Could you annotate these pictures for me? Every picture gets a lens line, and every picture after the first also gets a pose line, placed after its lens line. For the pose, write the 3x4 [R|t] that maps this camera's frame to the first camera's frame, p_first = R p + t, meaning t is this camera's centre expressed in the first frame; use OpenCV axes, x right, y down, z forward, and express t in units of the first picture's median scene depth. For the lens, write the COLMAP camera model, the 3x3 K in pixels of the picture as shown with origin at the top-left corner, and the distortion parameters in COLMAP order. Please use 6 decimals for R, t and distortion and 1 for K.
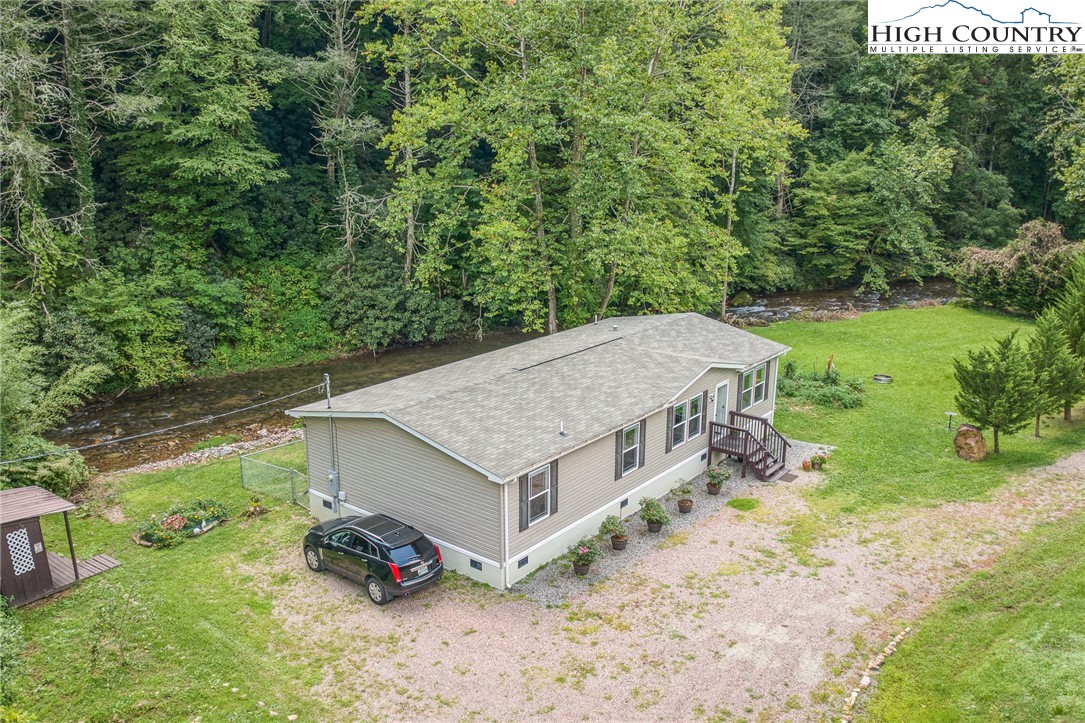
lens RADIAL K [[905.3, 0, 541.4], [0, 905.3, 365.3], [0, 0, 1]] dist [-0.058735, -0.002410]
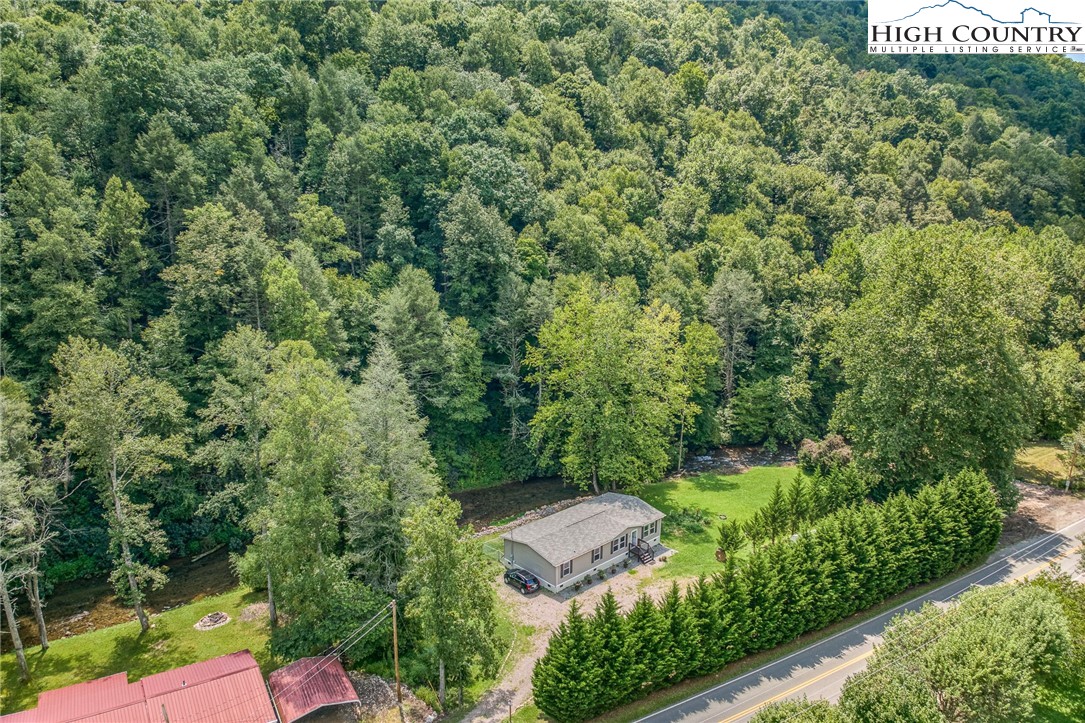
lens RADIAL K [[905.3, 0, 544.4], [0, 905.3, 360.5], [0, 0, 1]] dist [-0.058735, -0.002410]
pose [[0.988475, 0.053402, -0.141650, 0.320563], [-0.049319, 0.998264, 0.032181, -0.686007], [0.143123, -0.024825, 0.989394, -2.217468]]
